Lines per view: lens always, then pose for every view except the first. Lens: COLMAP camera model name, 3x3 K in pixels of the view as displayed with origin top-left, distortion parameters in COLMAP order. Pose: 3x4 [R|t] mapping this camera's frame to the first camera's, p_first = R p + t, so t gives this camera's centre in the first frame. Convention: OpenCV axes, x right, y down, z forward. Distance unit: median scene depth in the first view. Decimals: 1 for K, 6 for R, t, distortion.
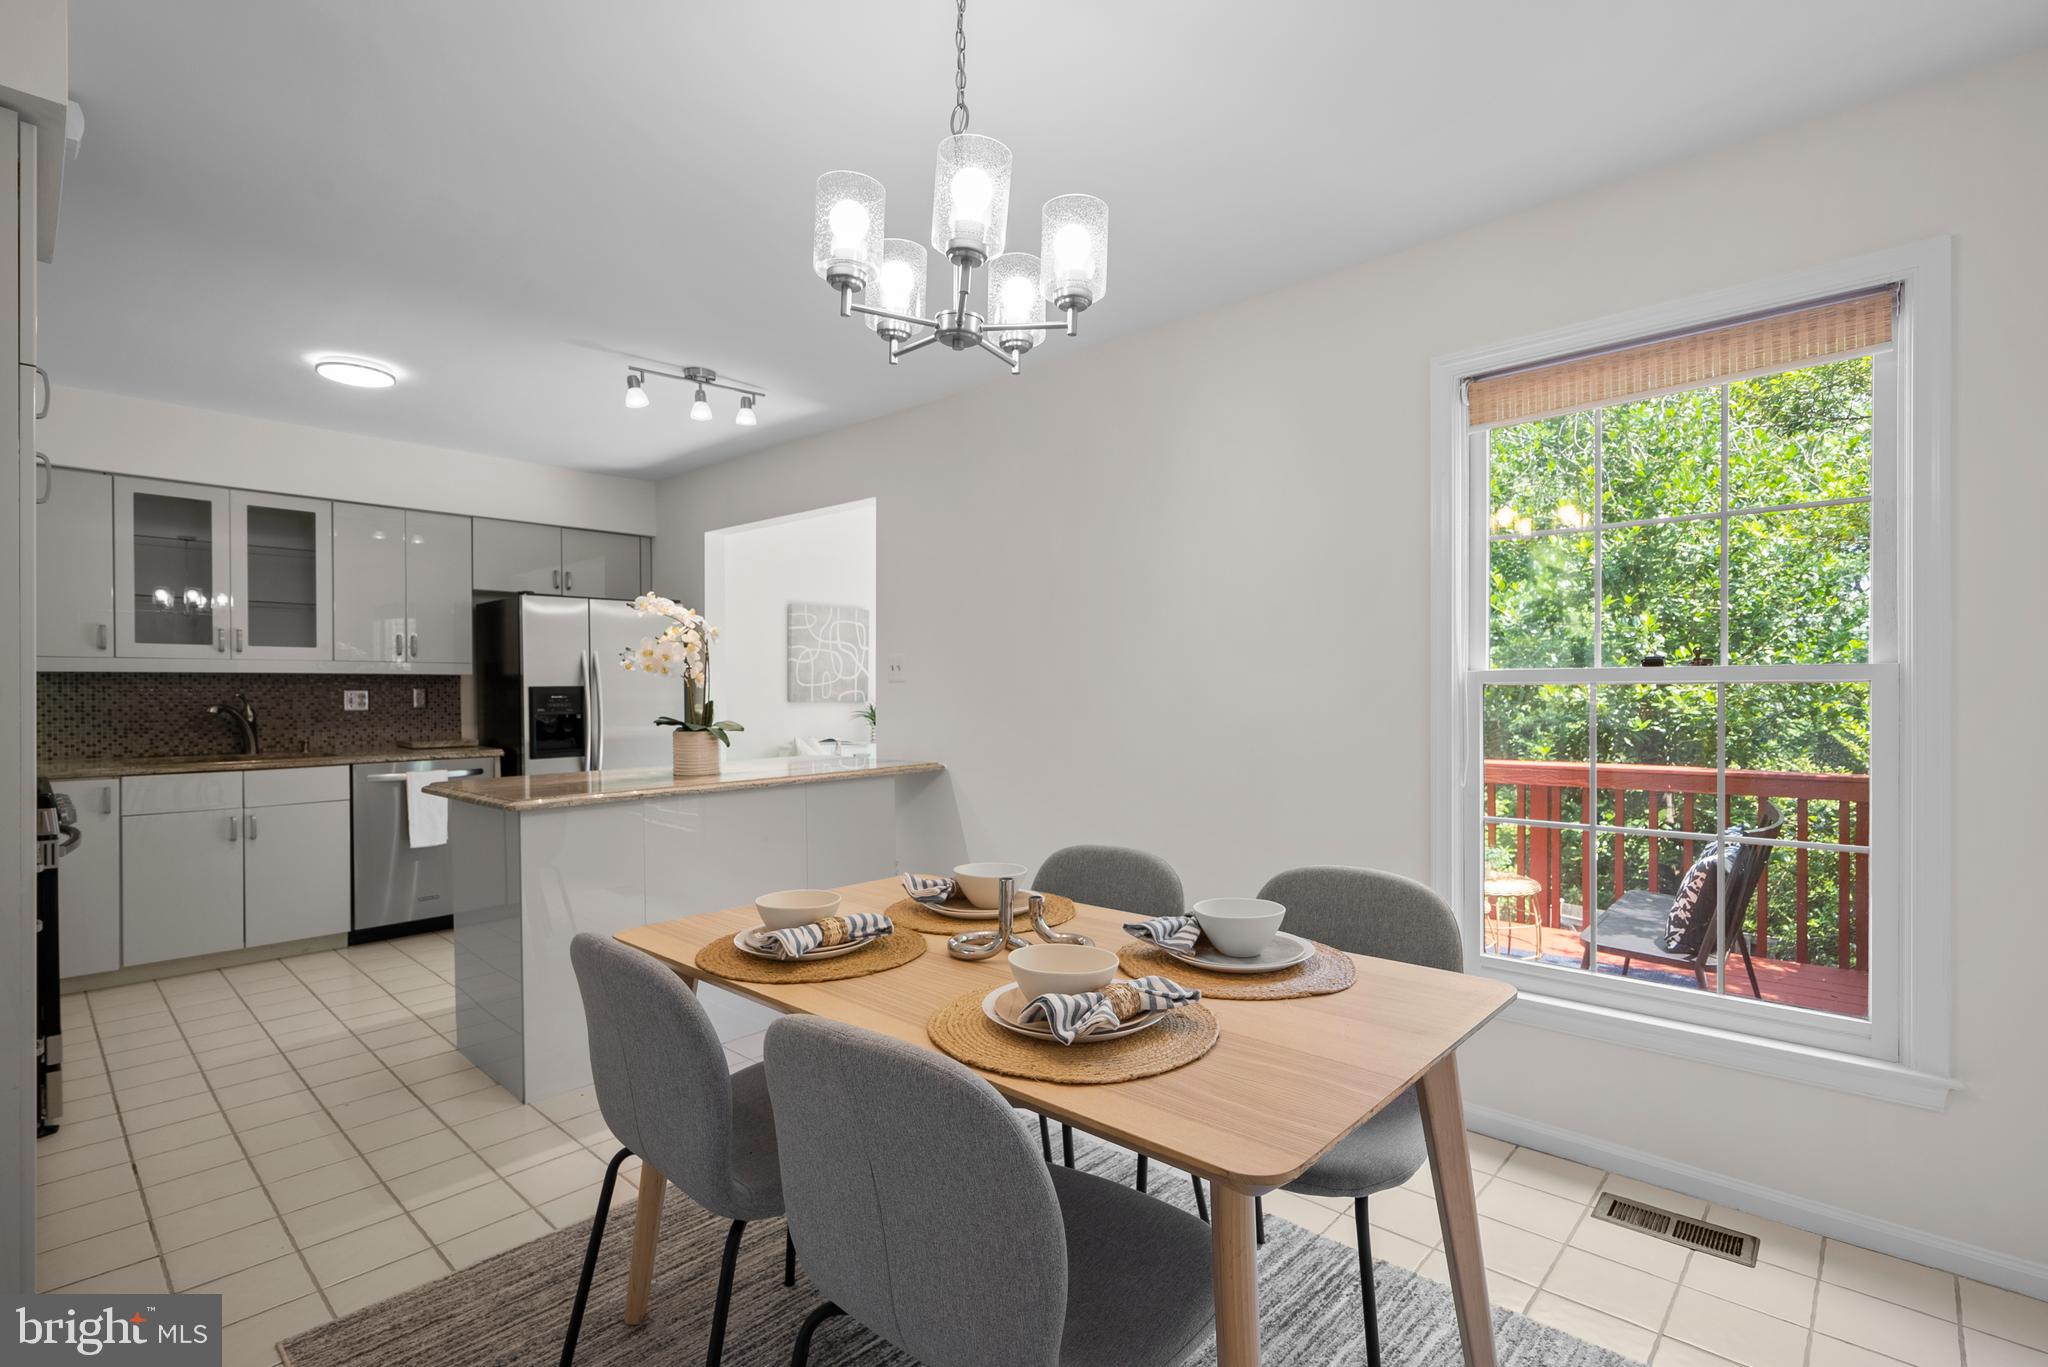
lens RADIAL K [[945.2, 0, 1024.2], [0, 945.2, 687.9], [0, 0, 1]] dist [-0.002662, 0.000566]
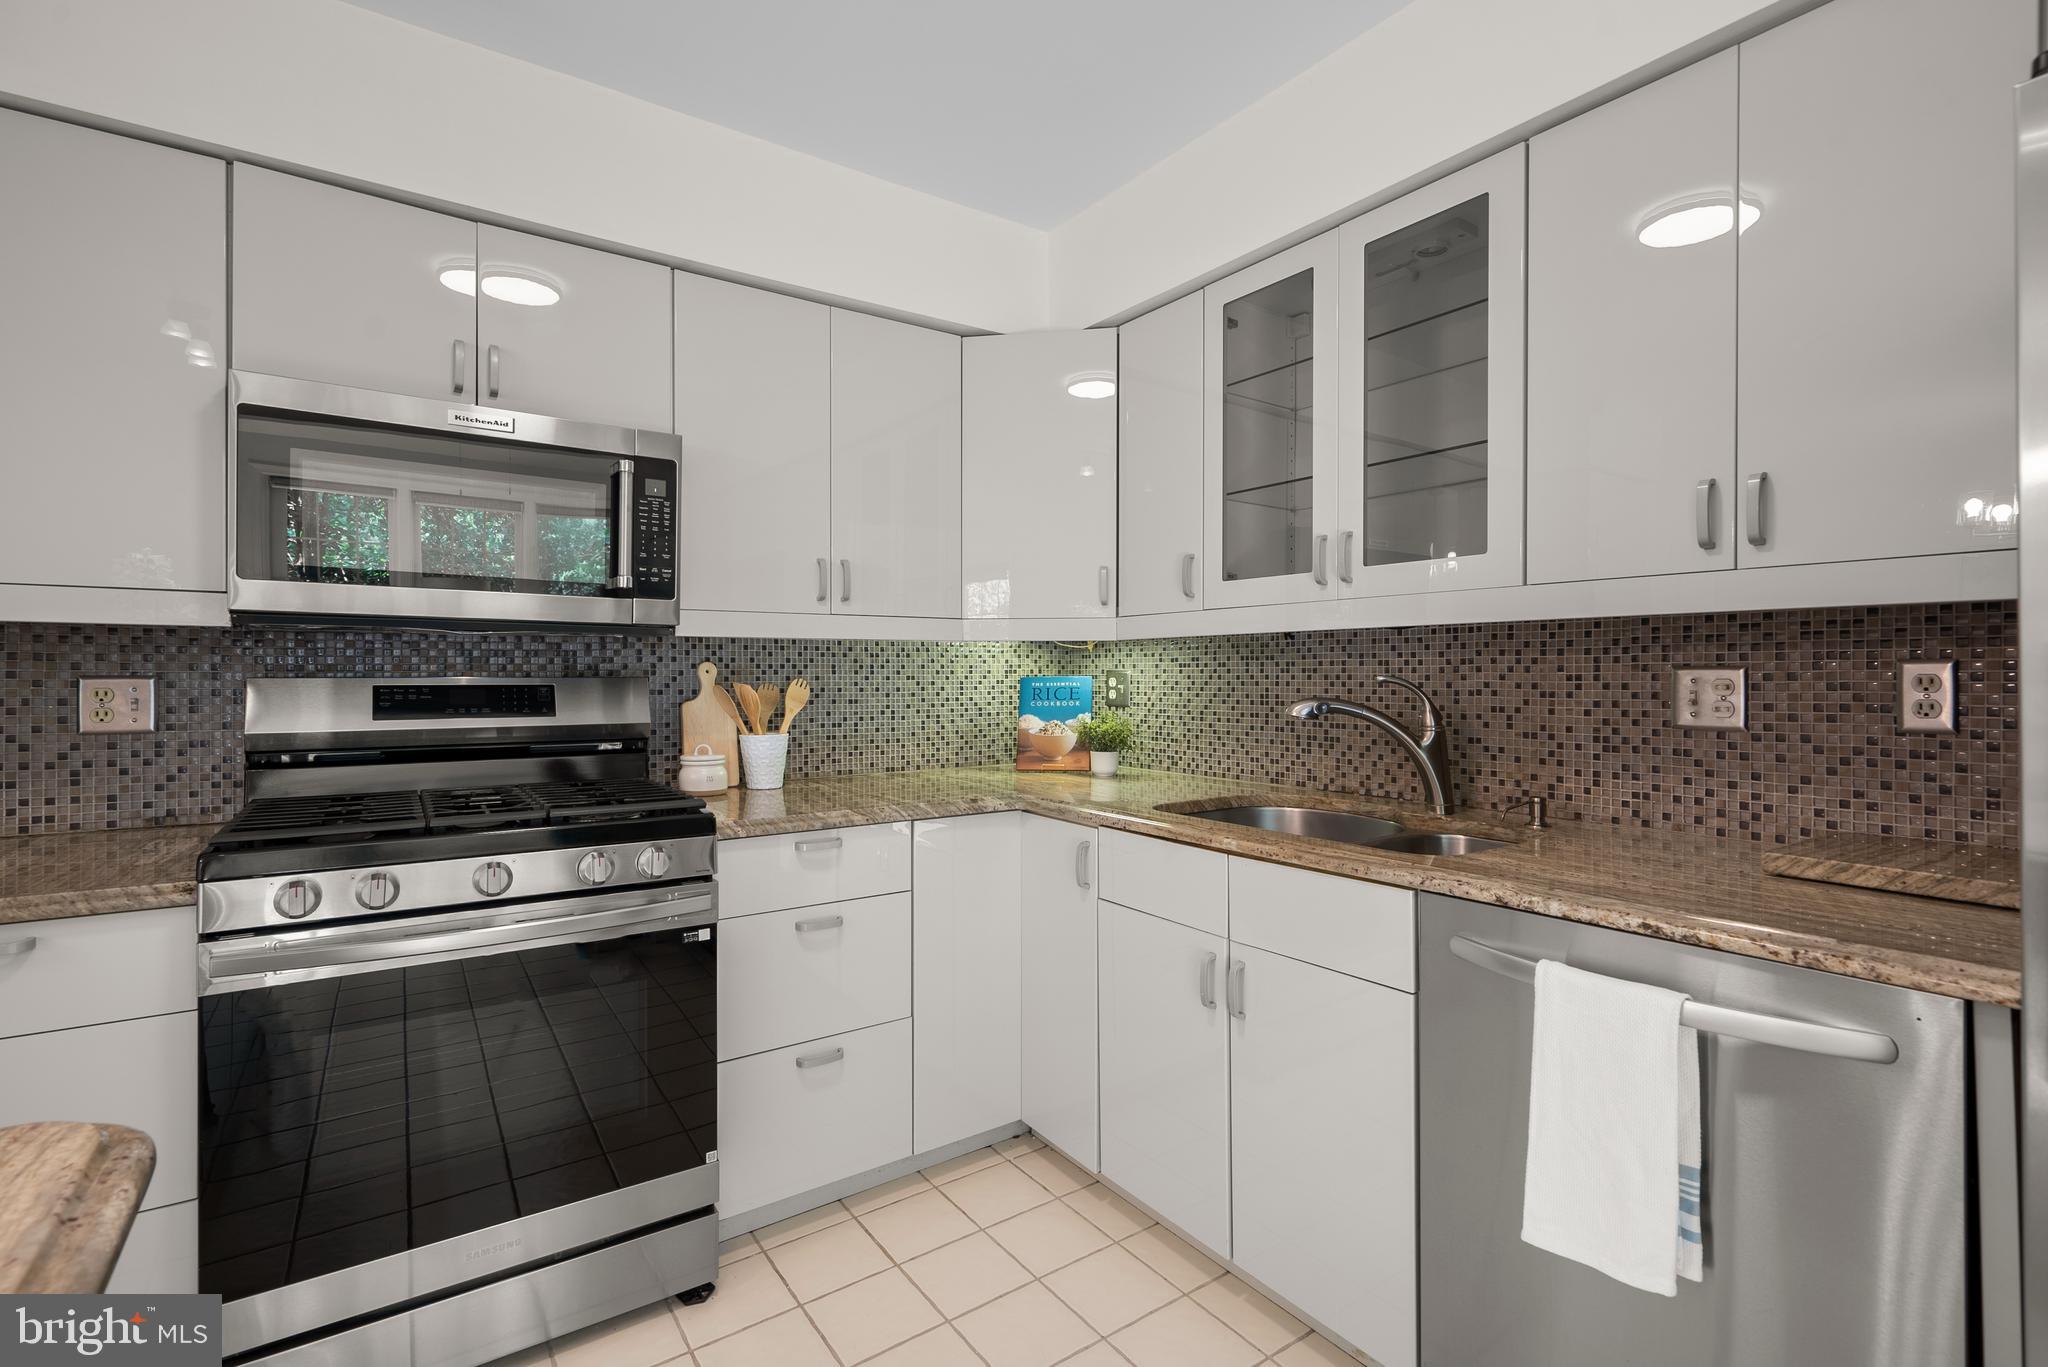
lens RADIAL K [[945.2, 0, 1024.3], [0, 945.2, 671.9], [0, 0, 1]] dist [-0.002662, 0.000566]
pose [[-0.218472, 0.000289, -0.975843, -0.333659], [0.002206, 0.999998, -0.000198, 0.003603], [0.975841, -0.002196, -0.218472, 0.872598]]
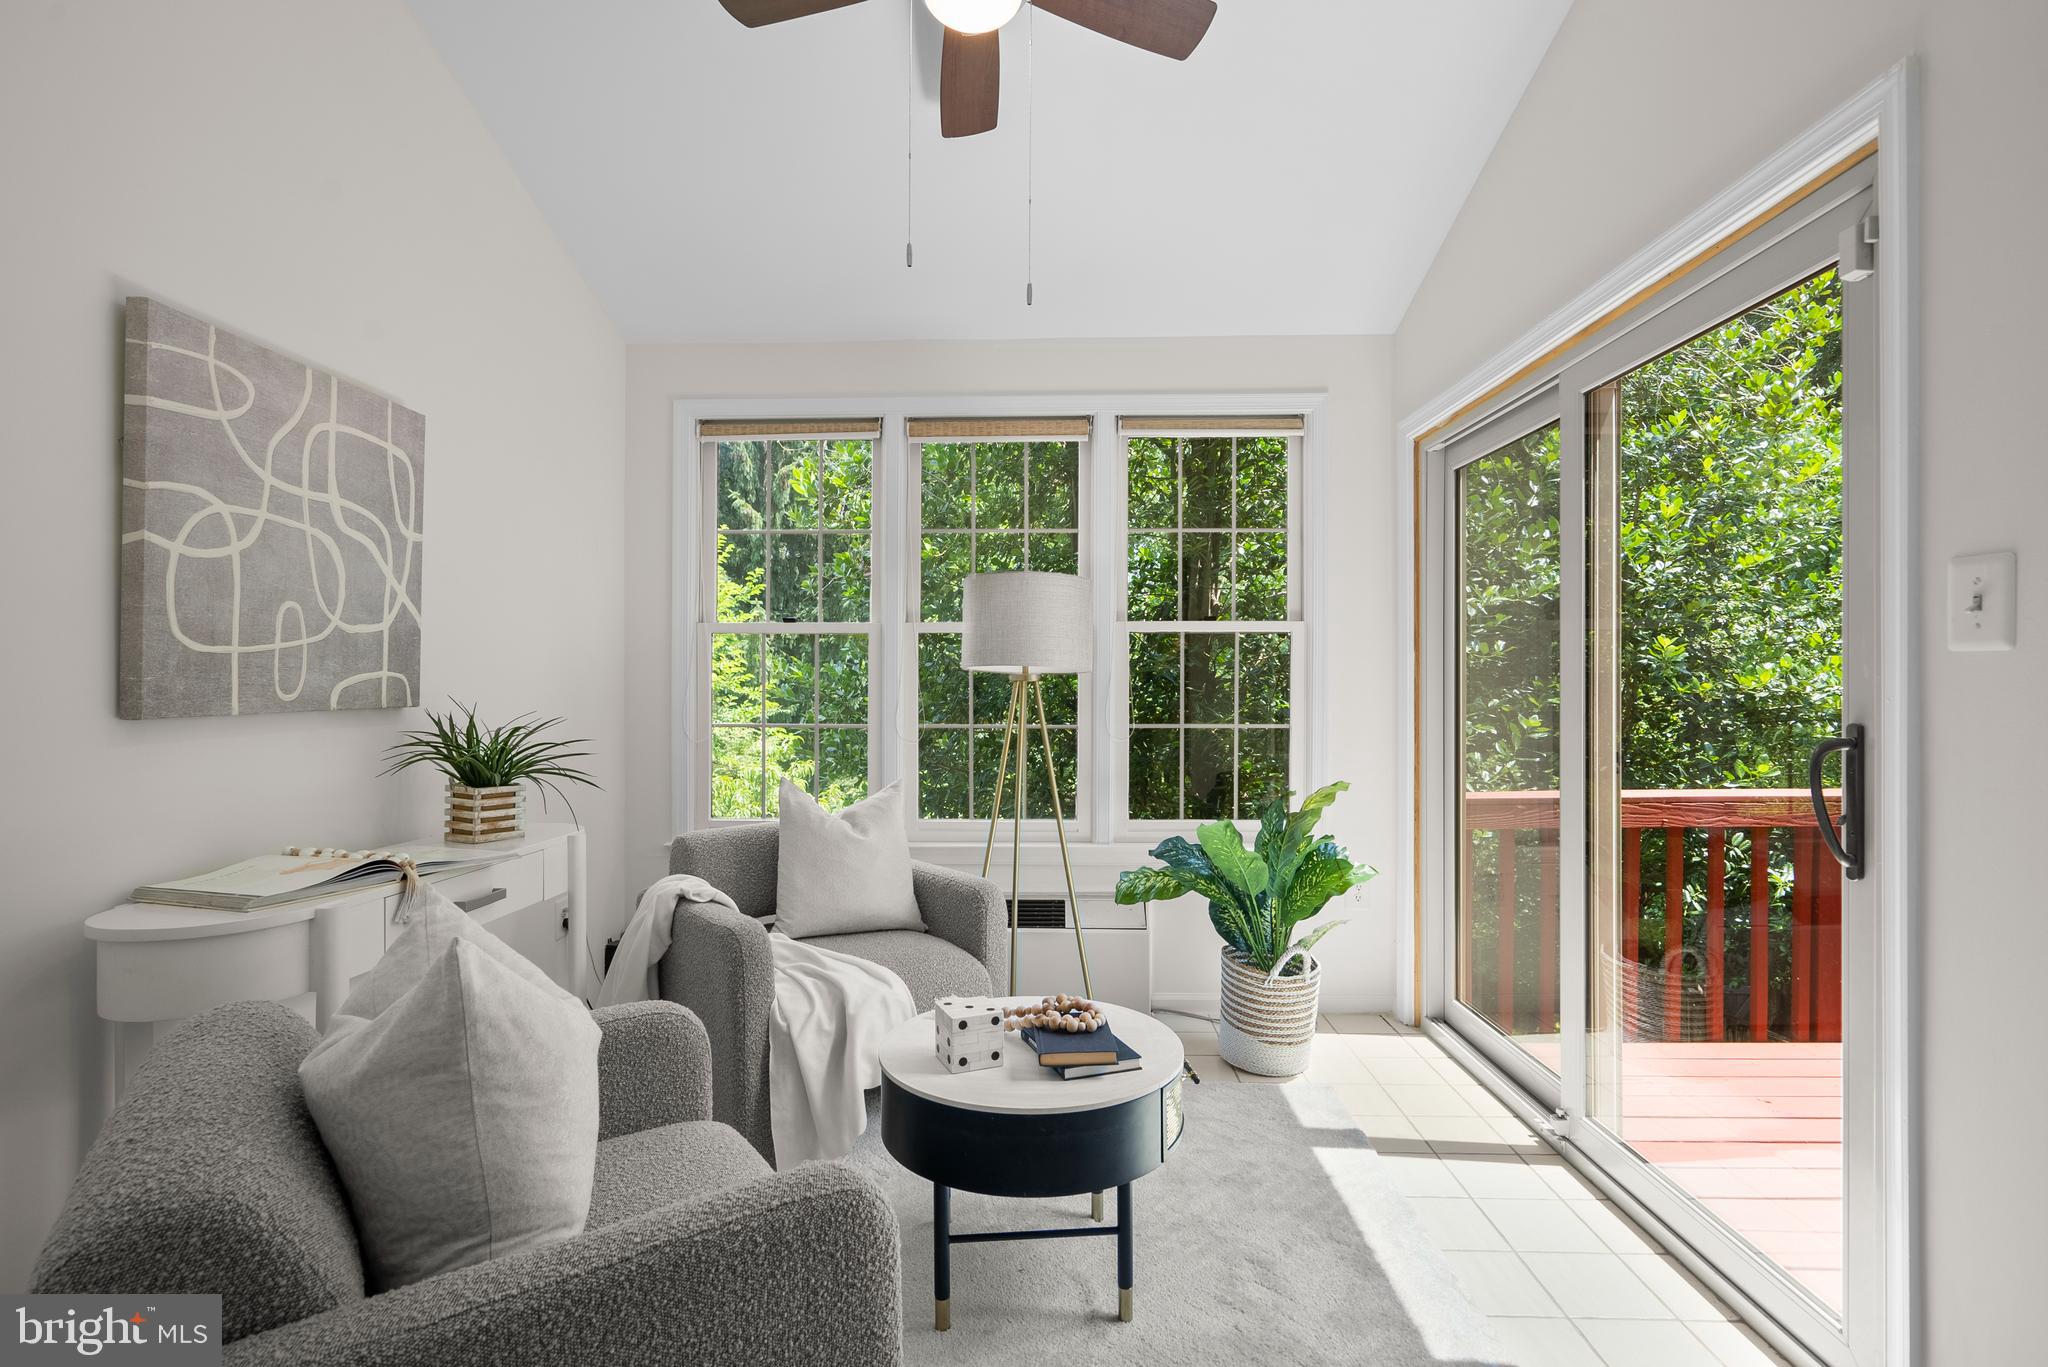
lens RADIAL K [[945.2, 0, 1033.5], [0, 945.2, 678.3], [0, 0, 1]] dist [-0.002662, 0.000566]
pose [[0.751265, 0.001066, 0.660000, -0.340923], [-0.003278, 0.999992, 0.002116, 0.005141], [-0.659992, -0.003753, 0.751263, 0.987901]]
